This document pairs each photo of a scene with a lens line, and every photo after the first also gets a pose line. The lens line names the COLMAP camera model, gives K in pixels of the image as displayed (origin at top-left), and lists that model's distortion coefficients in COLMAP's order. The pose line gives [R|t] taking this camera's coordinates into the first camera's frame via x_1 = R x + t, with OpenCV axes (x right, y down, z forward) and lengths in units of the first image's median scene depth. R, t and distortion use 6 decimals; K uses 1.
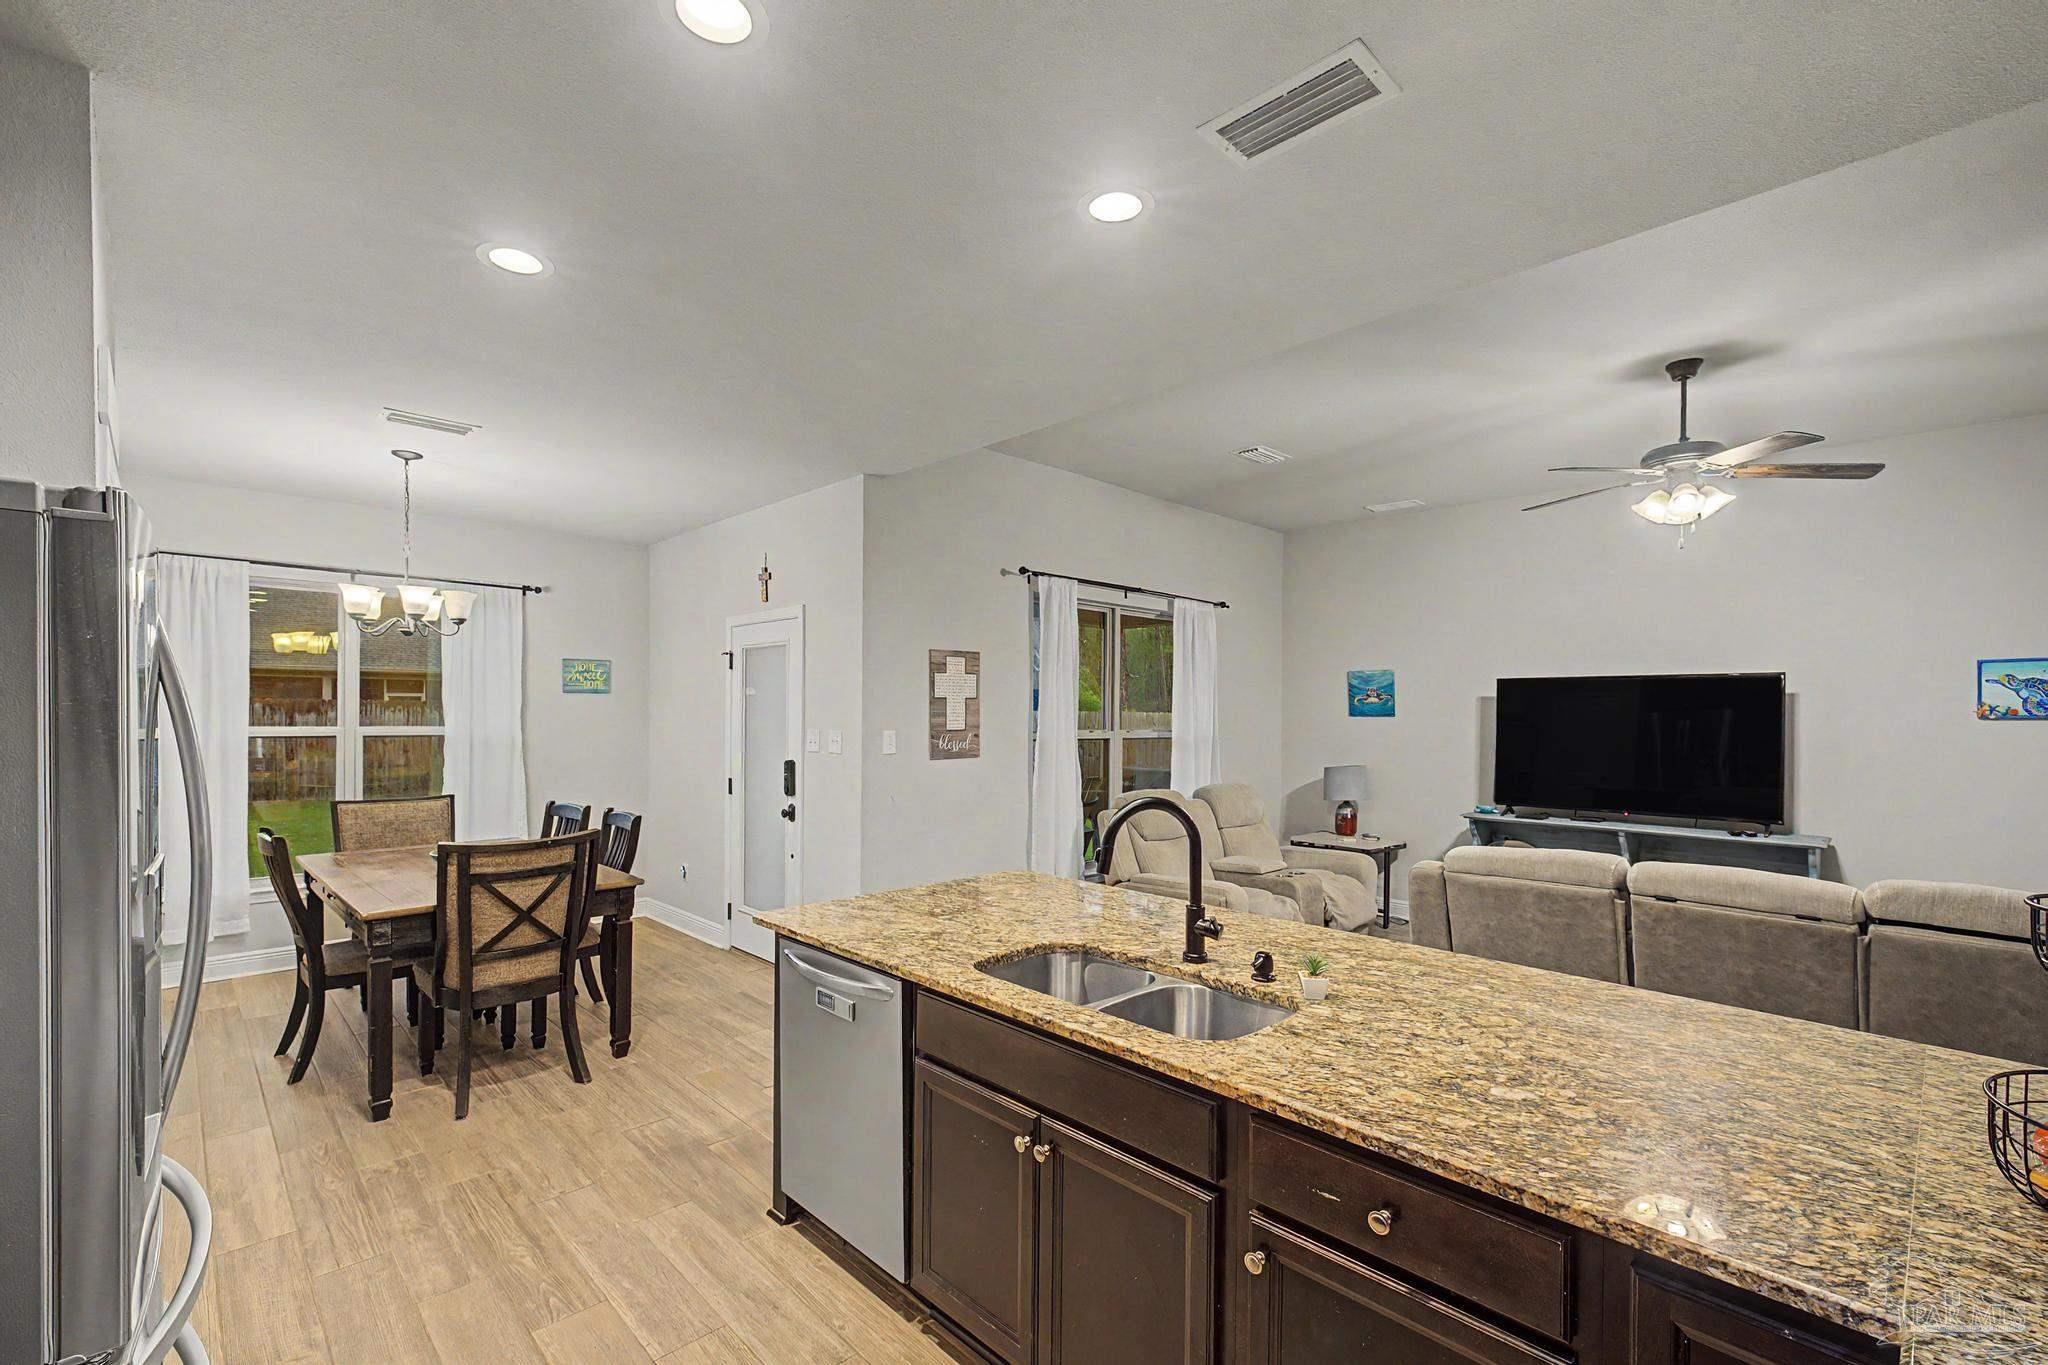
lens RADIAL K [[873.9, 0, 1022.6], [0, 873.9, 716.8], [0, 0, 1]] dist [0.012192, -0.002764]
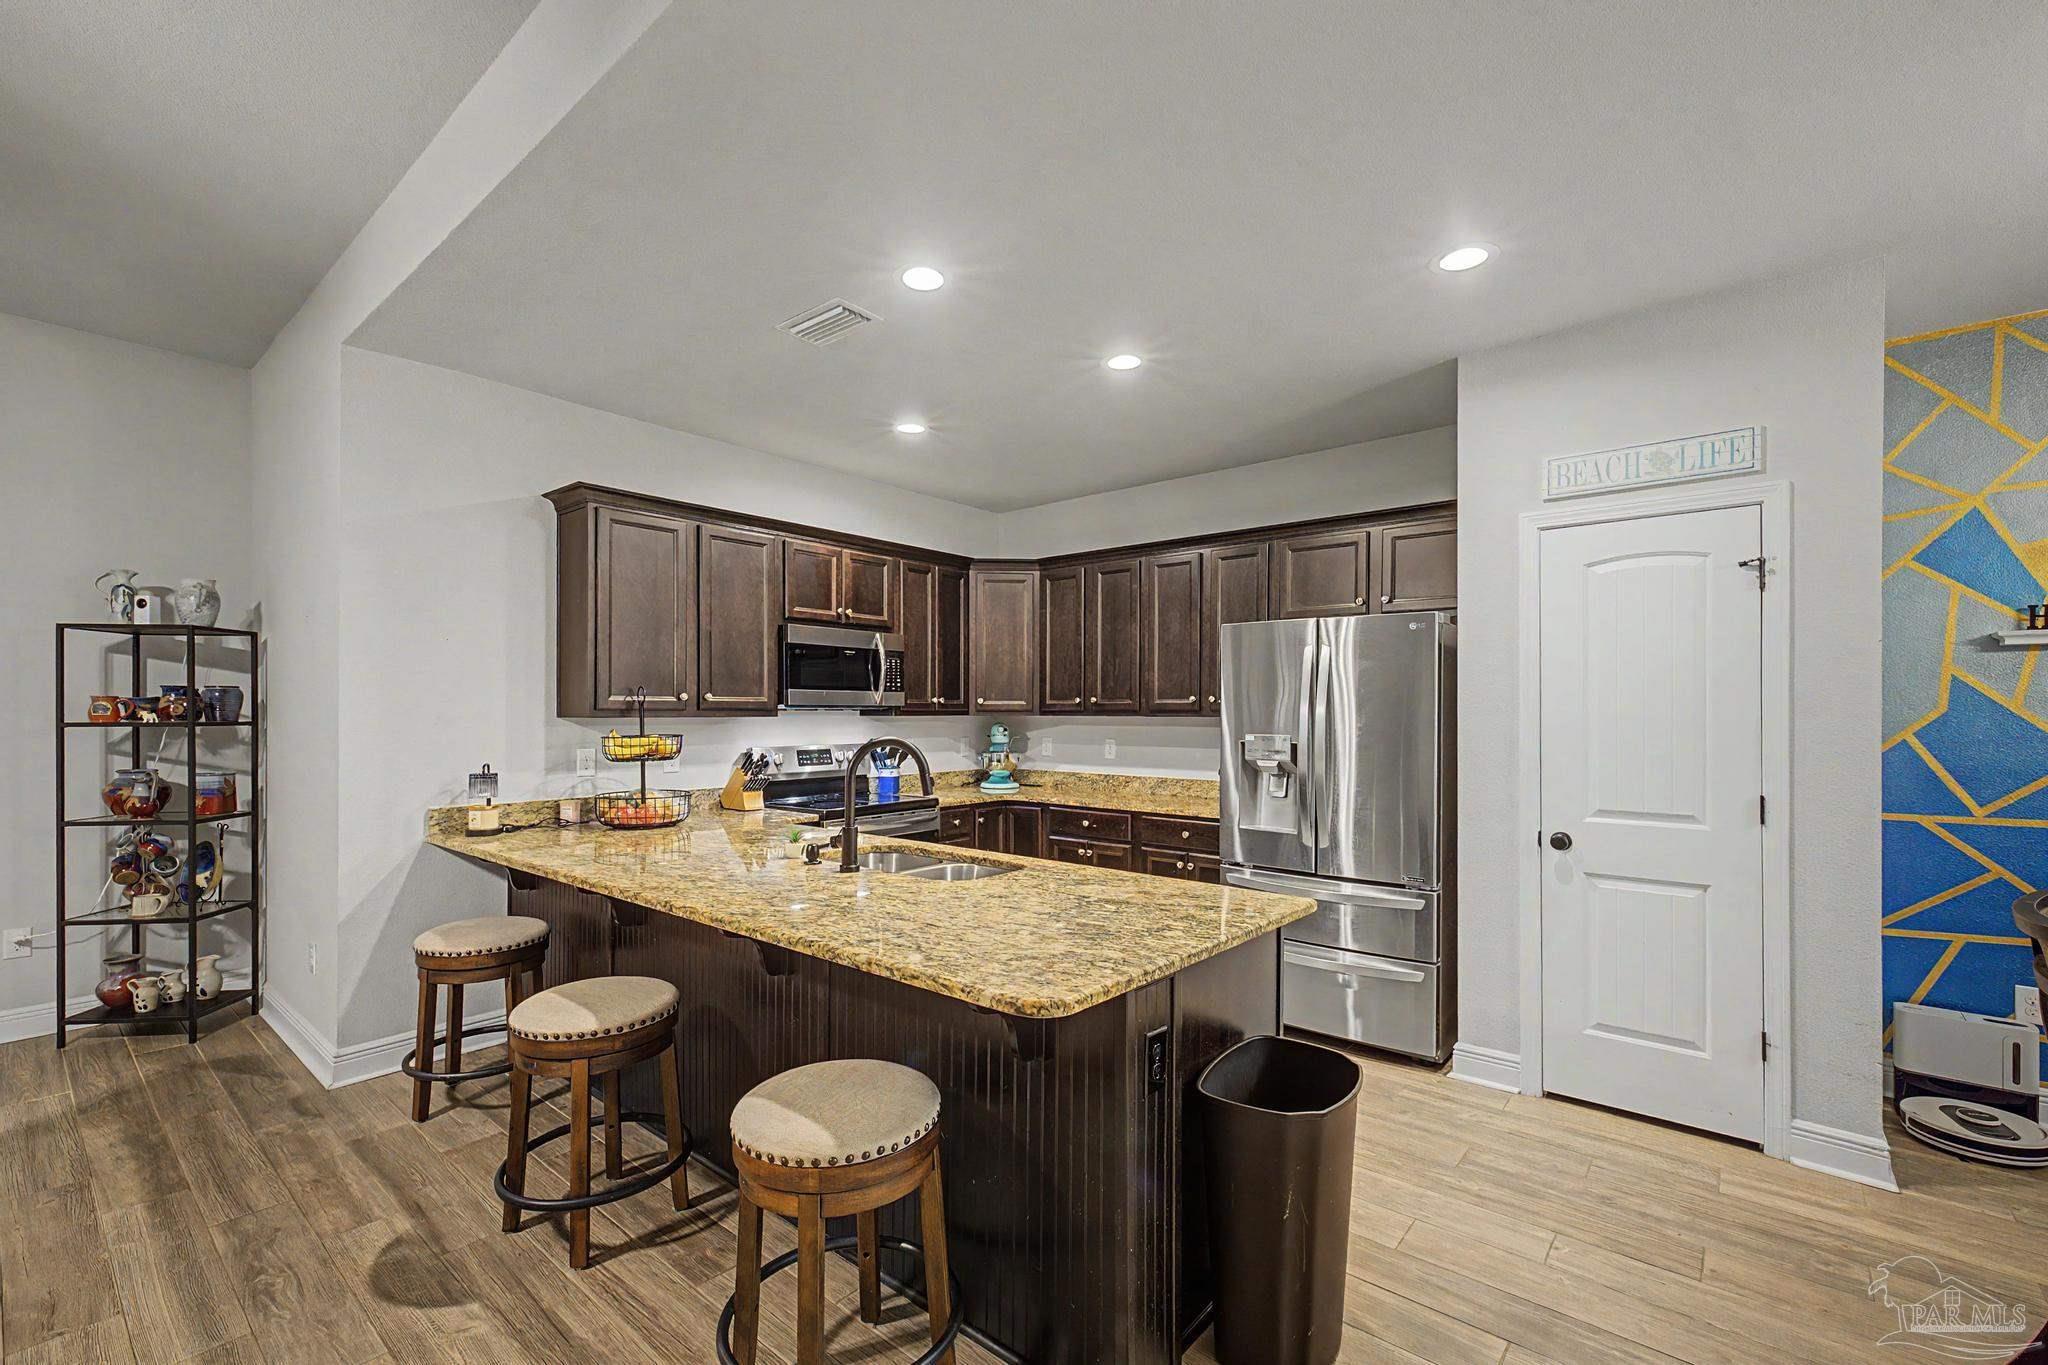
lens RADIAL K [[873.9, 0, 1015.8], [0, 873.9, 708.6], [0, 0, 1]] dist [0.012192, -0.002764]
pose [[-0.995632, -0.009467, -0.092886, 0.037129], [-0.009875, 0.999943, 0.003940, 0.020003], [0.092844, 0.004841, -0.995669, 1.003087]]
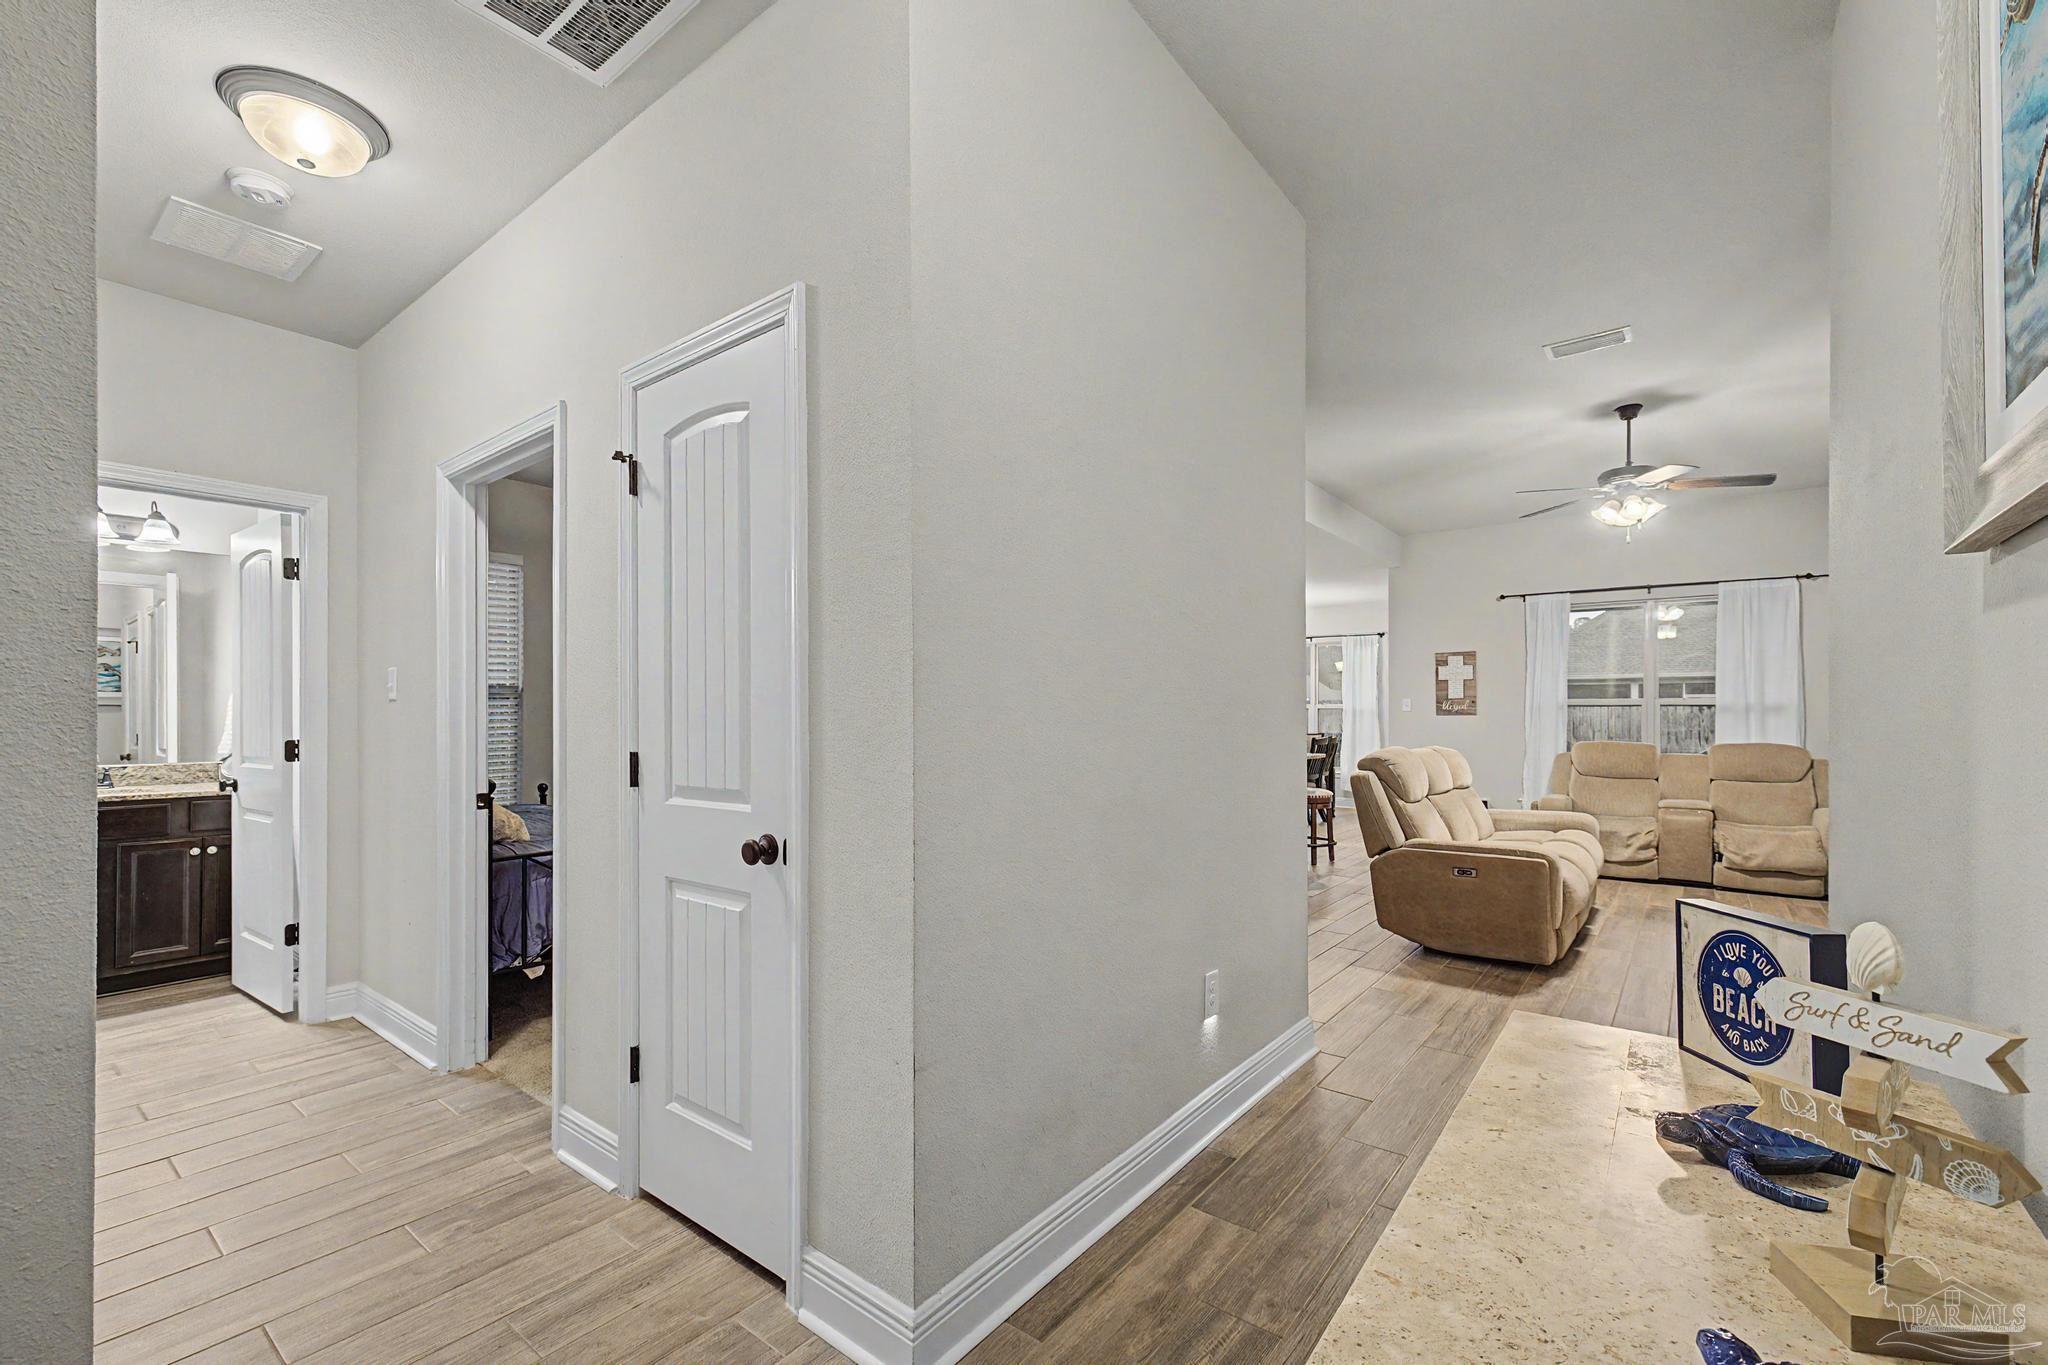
lens RADIAL K [[873.9, 0, 1016.2], [0, 873.9, 709.0], [0, 0, 1]] dist [0.012192, -0.002764]
pose [[0.136451, -0.015374, -0.990528, 1.540132], [-0.006256, 0.999846, -0.016380, 0.071237], [0.990627, 0.008432, 0.136334, -0.090854]]
